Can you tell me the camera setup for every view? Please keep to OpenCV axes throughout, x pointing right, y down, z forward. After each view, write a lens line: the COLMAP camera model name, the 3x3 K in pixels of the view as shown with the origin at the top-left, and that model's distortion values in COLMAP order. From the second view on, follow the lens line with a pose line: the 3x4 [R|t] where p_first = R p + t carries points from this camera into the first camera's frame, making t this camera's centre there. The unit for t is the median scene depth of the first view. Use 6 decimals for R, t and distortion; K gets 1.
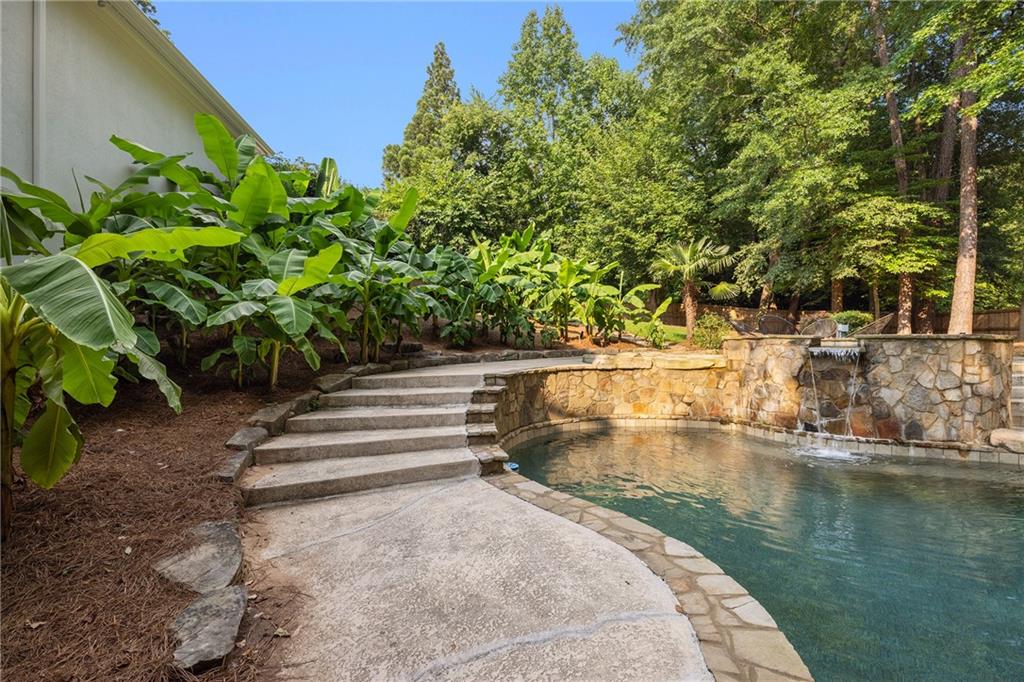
lens RADIAL K [[465.1, 0, 512.1], [0, 465.1, 337.8], [0, 0, 1]] dist [-0.003293, 0.000449]
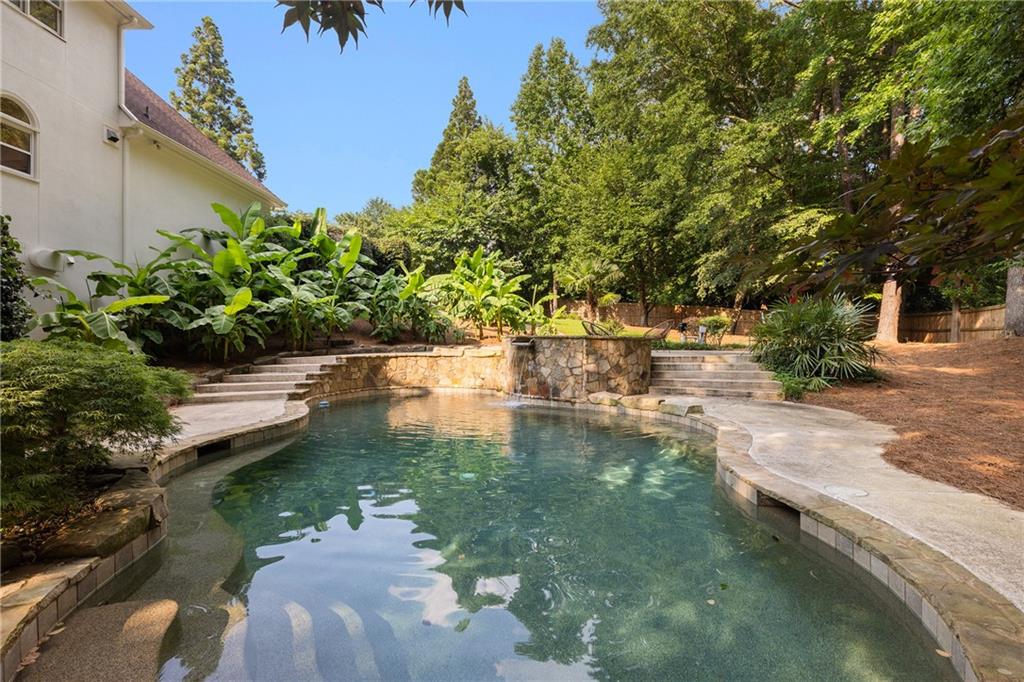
lens RADIAL K [[465.1, 0, 512.1], [0, 465.1, 337.8], [0, 0, 1]] dist [-0.003293, 0.000449]
pose [[0.986703, 0.005875, -0.162427, 0.286173], [-0.005181, 0.999976, 0.004696, -0.001738], [0.162450, -0.003792, 0.986709, -0.208474]]
